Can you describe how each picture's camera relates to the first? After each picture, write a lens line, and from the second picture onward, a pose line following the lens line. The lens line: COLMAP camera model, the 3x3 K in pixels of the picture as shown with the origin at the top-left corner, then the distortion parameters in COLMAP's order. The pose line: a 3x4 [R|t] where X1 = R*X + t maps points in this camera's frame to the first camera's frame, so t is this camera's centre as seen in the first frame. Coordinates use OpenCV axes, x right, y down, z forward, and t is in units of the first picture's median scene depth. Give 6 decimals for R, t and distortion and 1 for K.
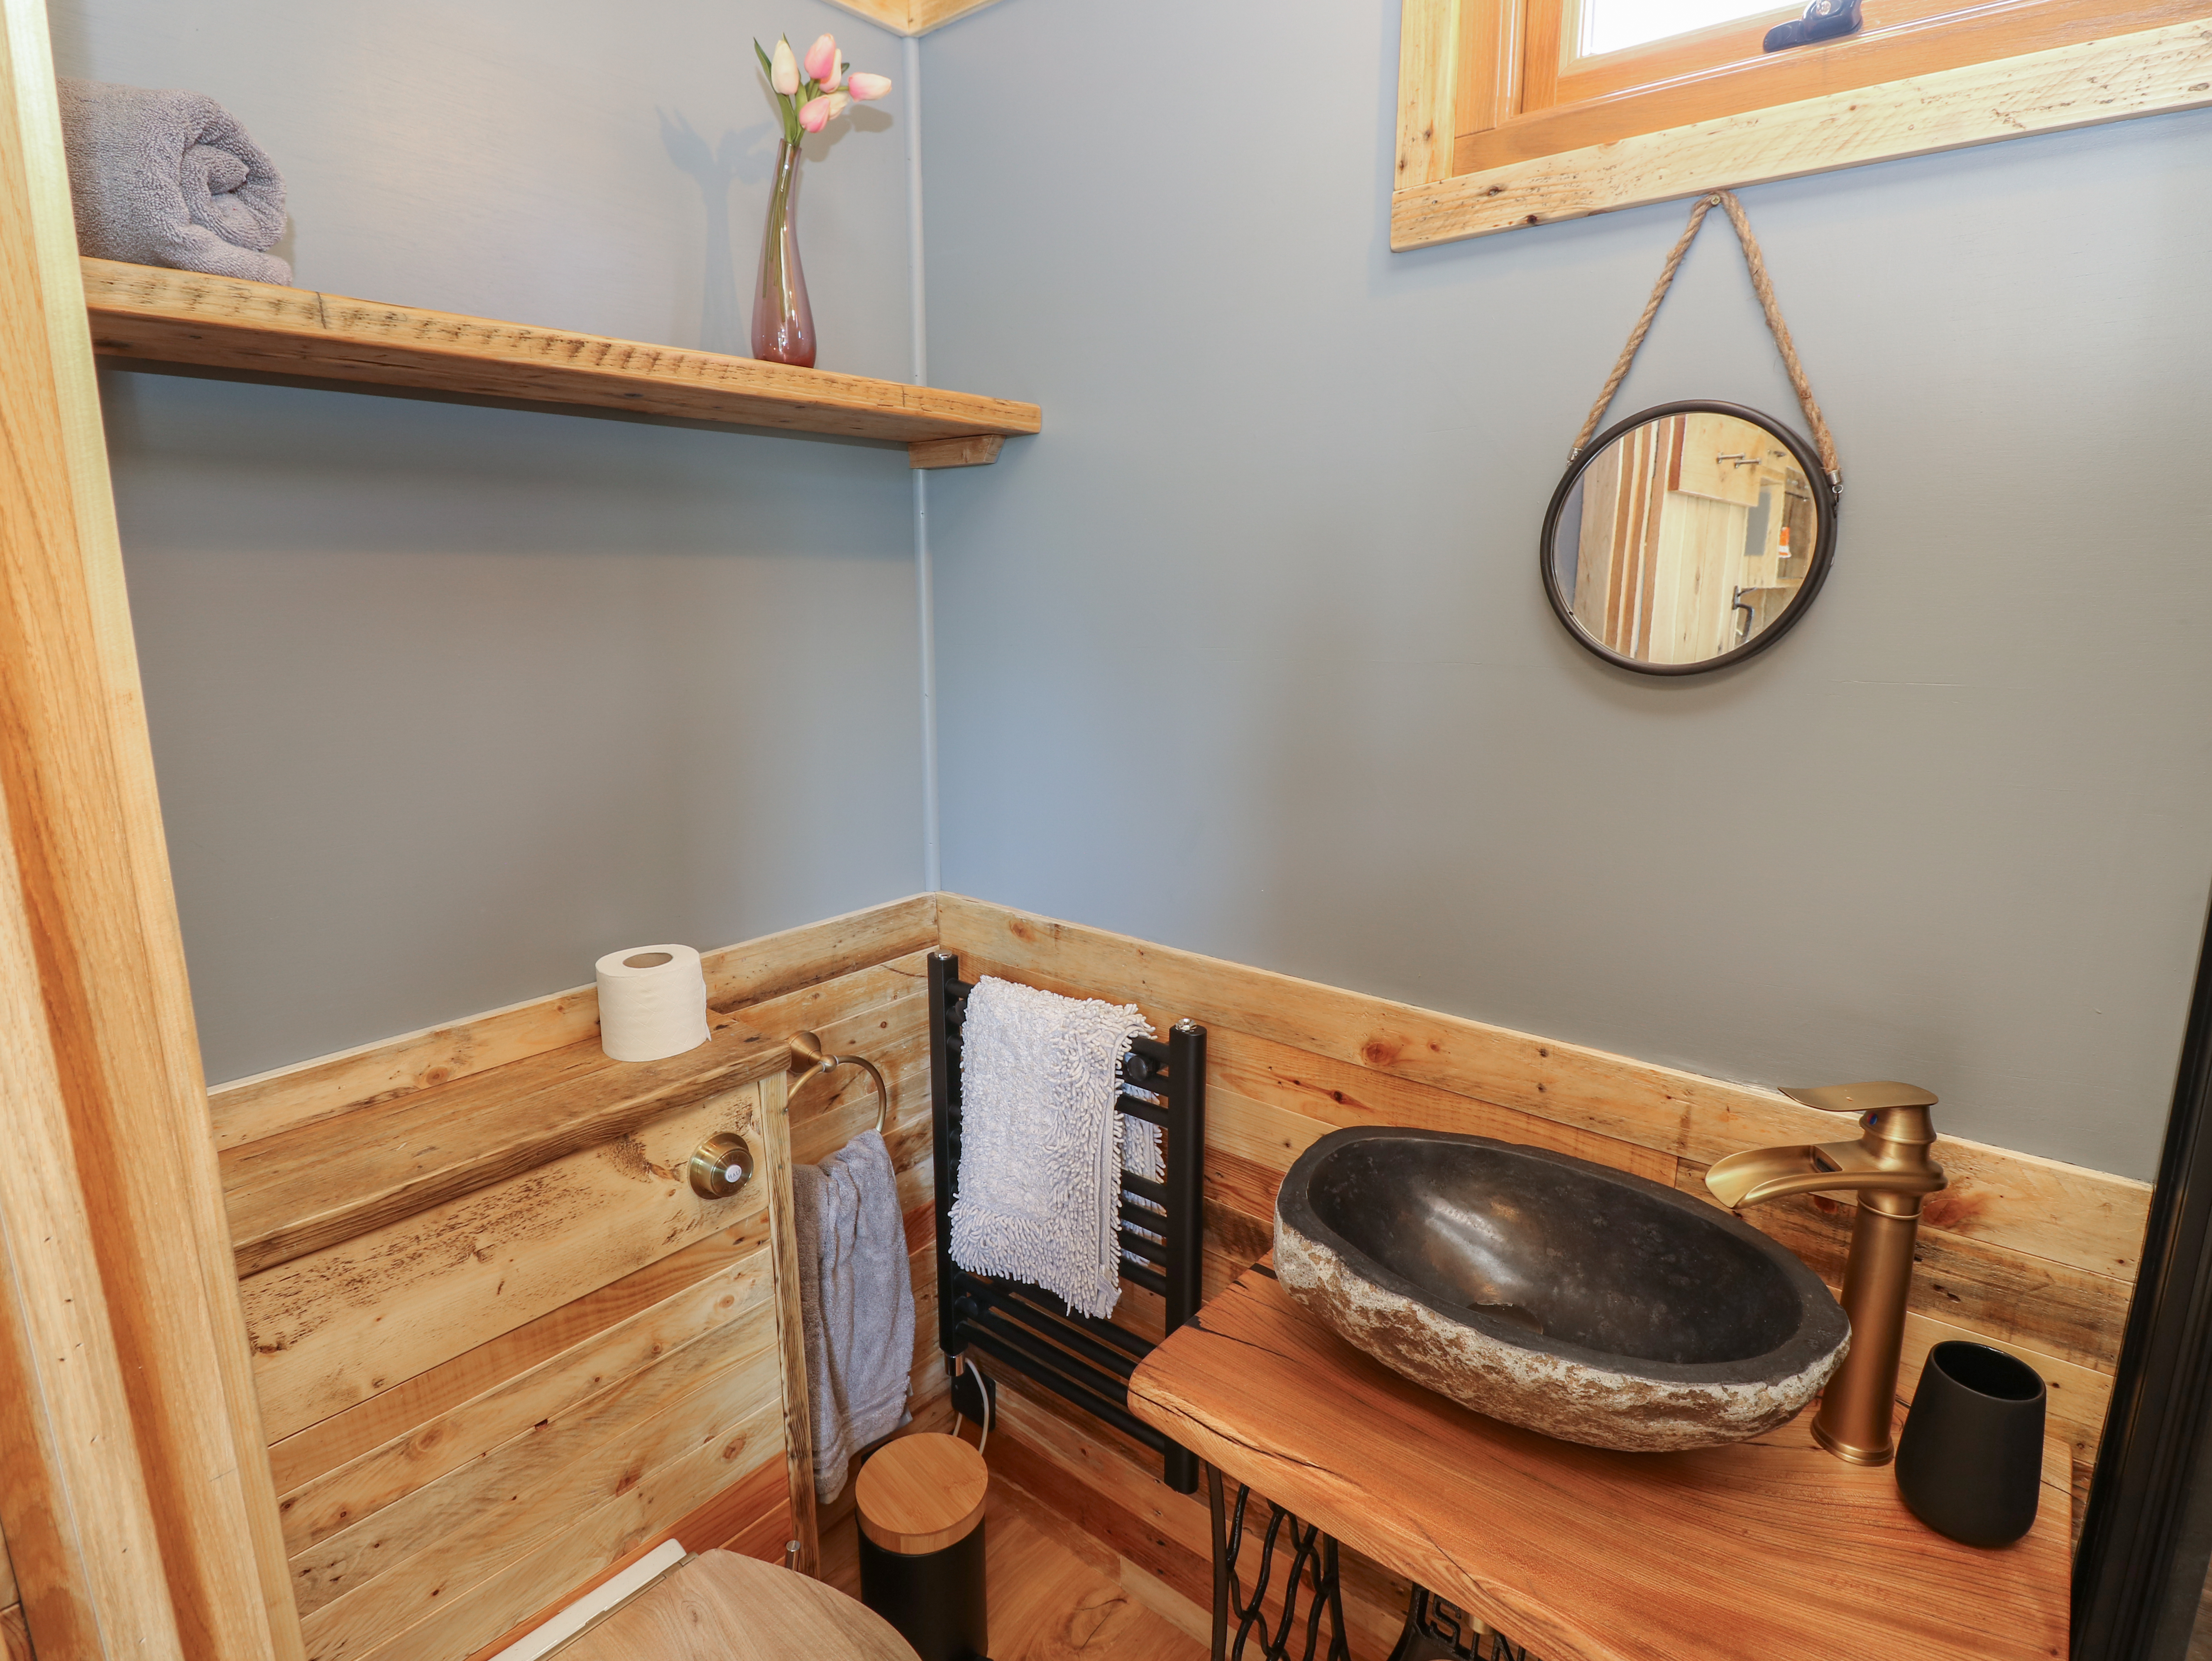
lens RADIAL K [[1146.9, 0, 1103.4], [0, 1146.9, 829.9], [0, 0, 1]] dist [0.000710, -0.014278]
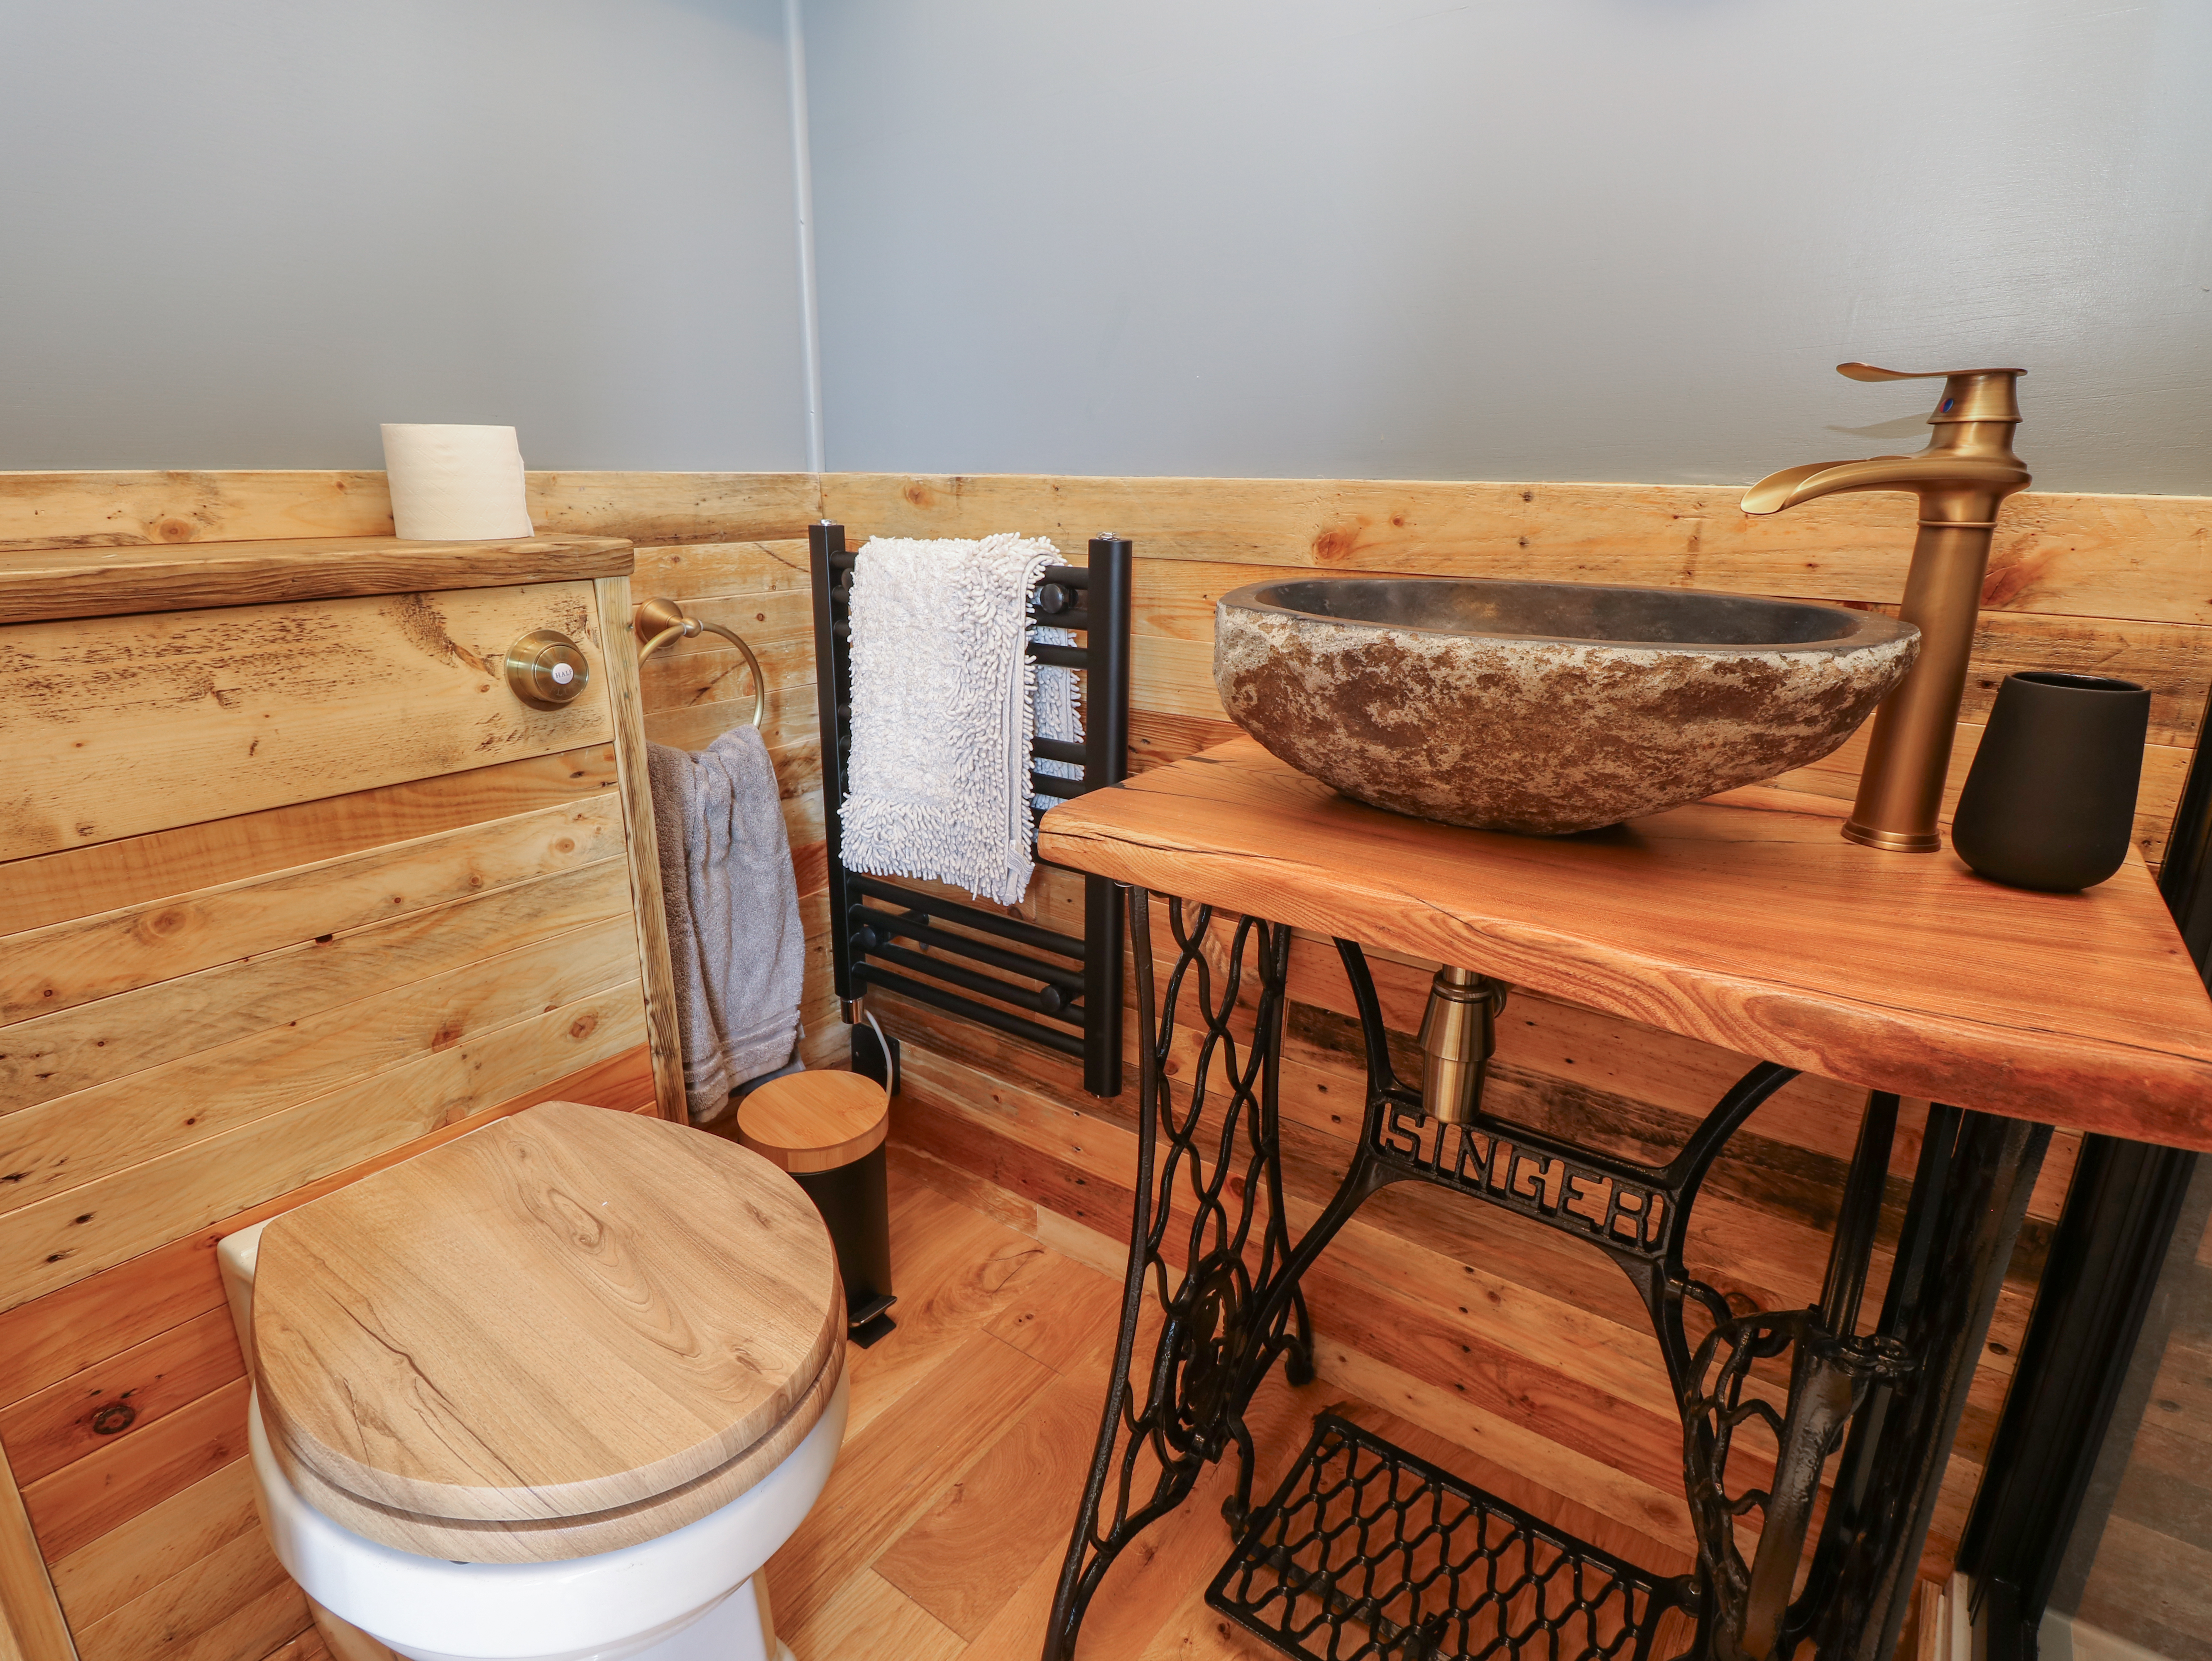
lens RADIAL K [[1146.9, 0, 1099.1], [0, 1146.9, 828.1], [0, 0, 1]] dist [0.000710, -0.014278]
pose [[0.997899, -0.006403, 0.064469, 0.010827], [0.000721, 0.996140, 0.087775, 0.376262], [-0.064782, -0.087544, 0.994052, 0.158447]]
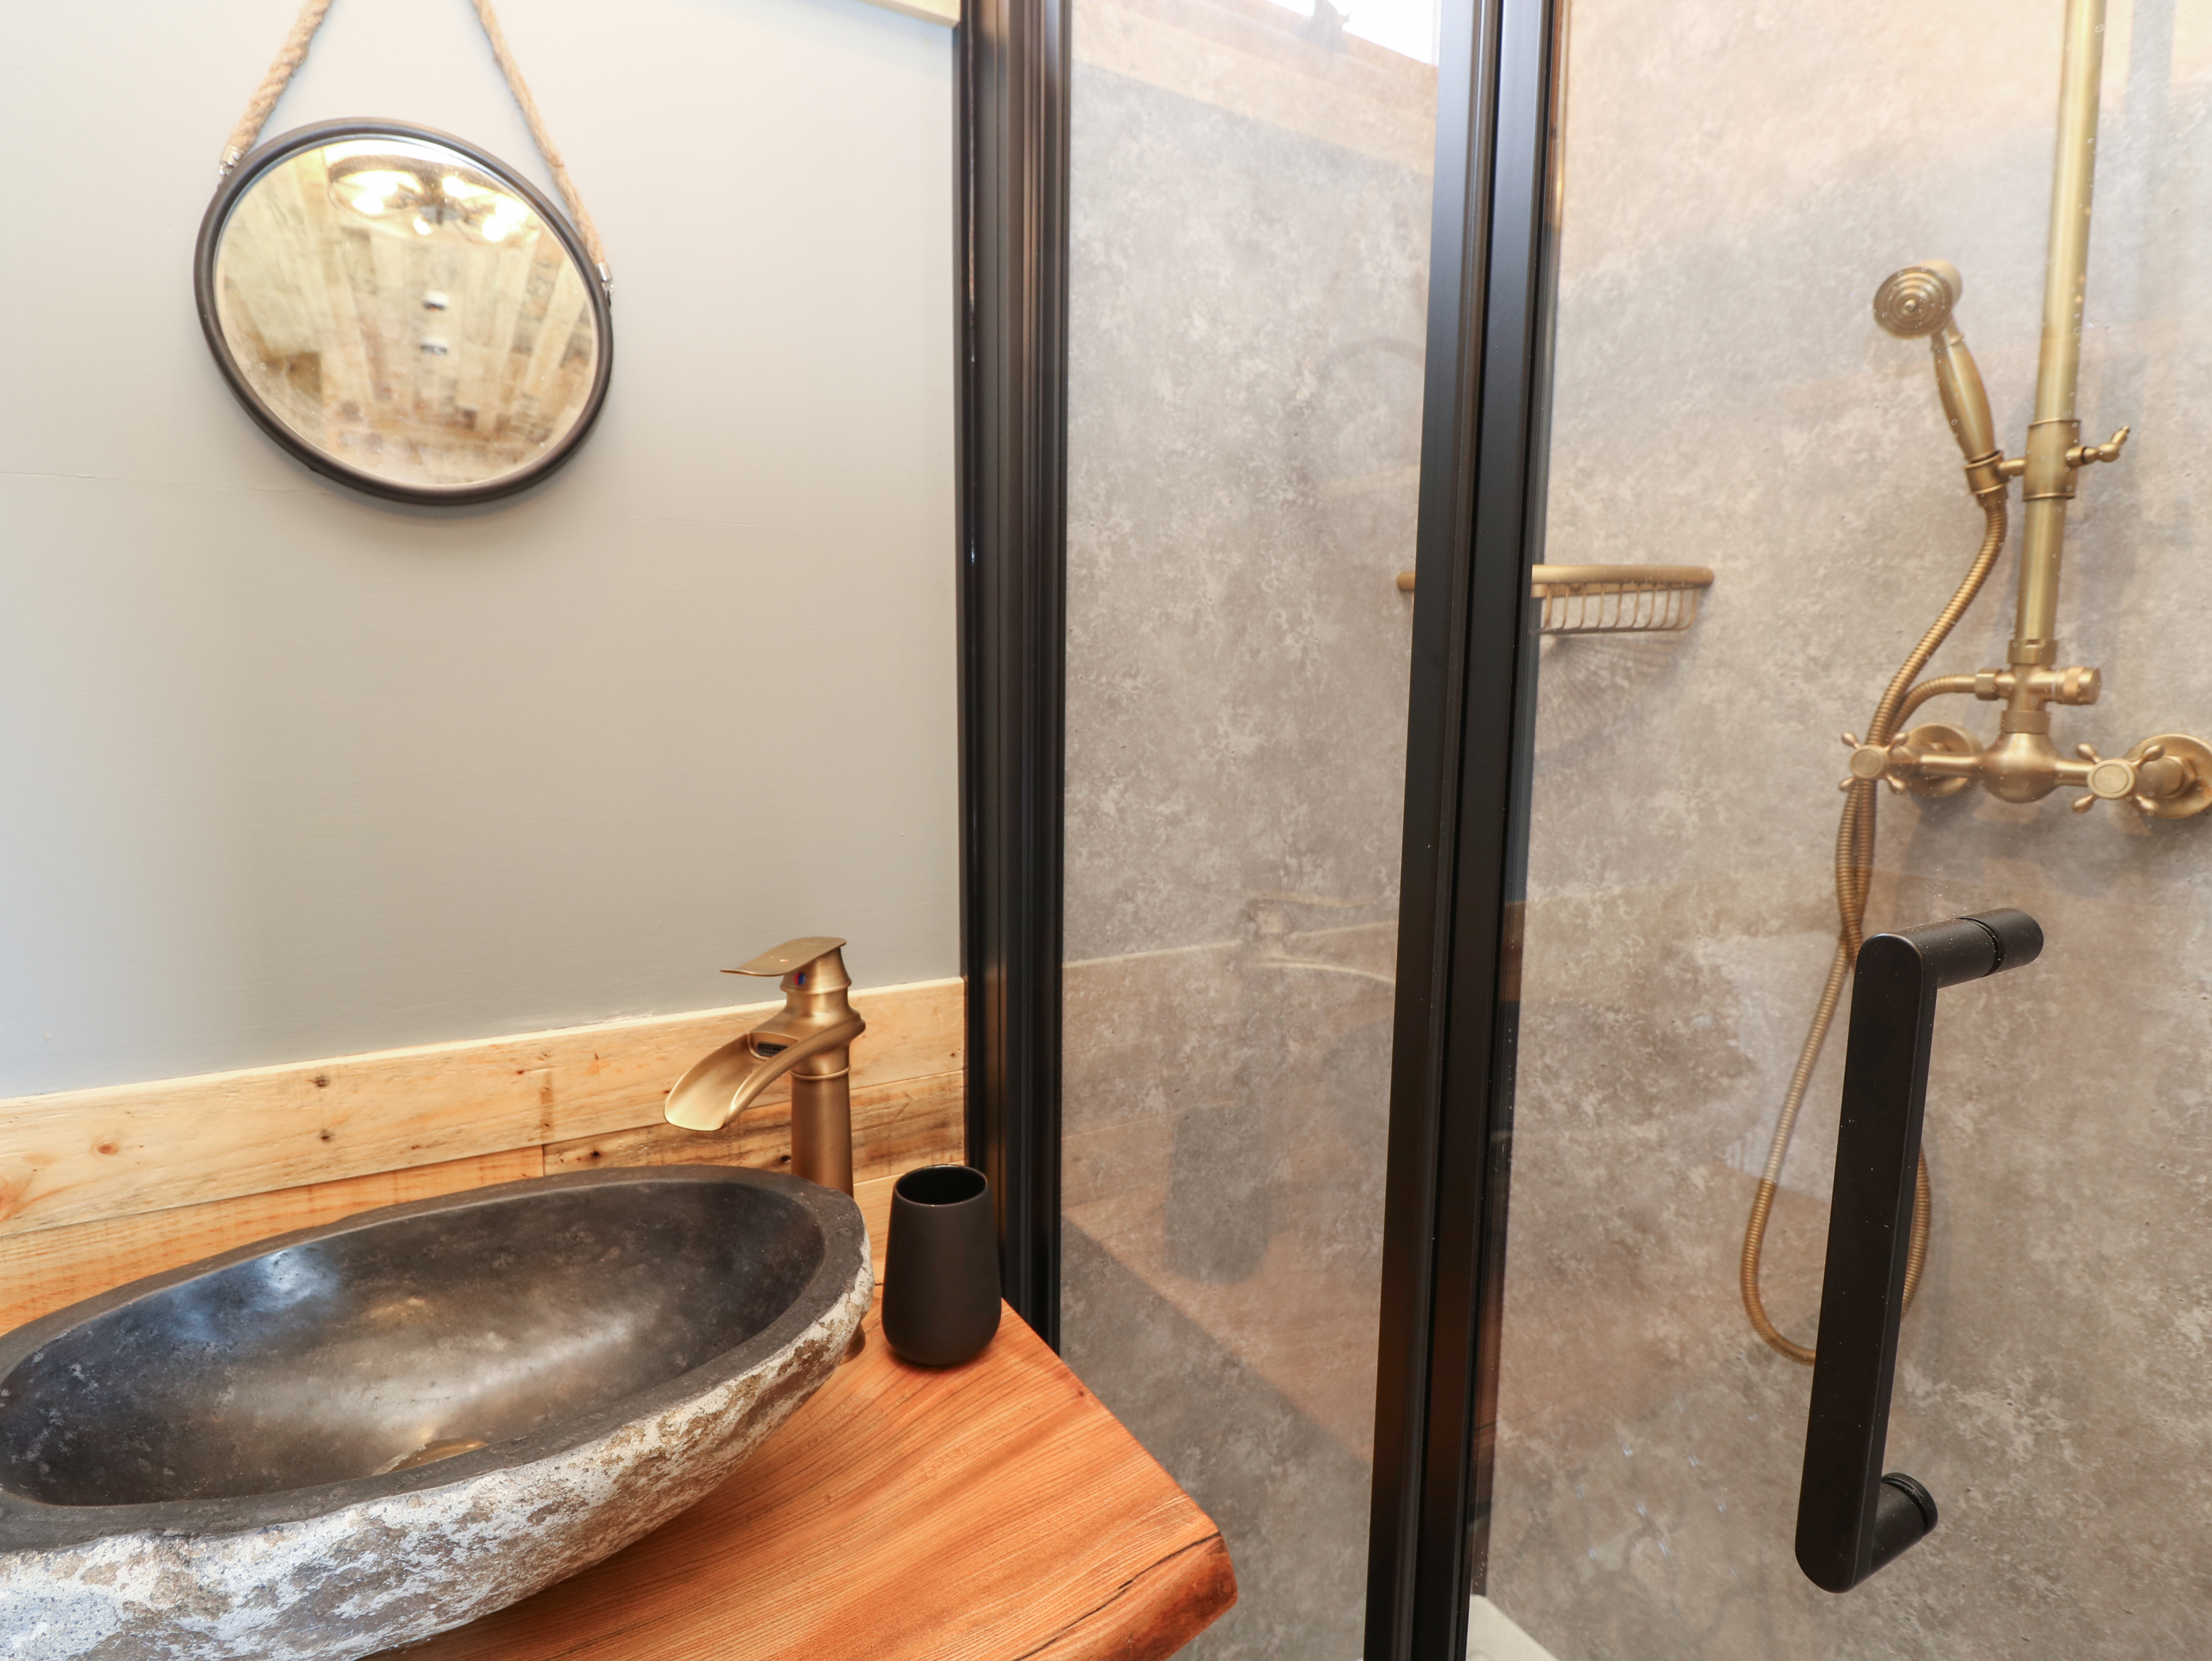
lens RADIAL K [[1146.9, 0, 1100.1], [0, 1146.9, 820.6], [0, 0, 1]] dist [0.000710, -0.014278]
pose [[0.336448, -0.105604, 0.935762, -0.067165], [0.183829, 0.981940, 0.044721, 0.103161], [-0.923585, 0.156974, 0.349785, 0.342821]]
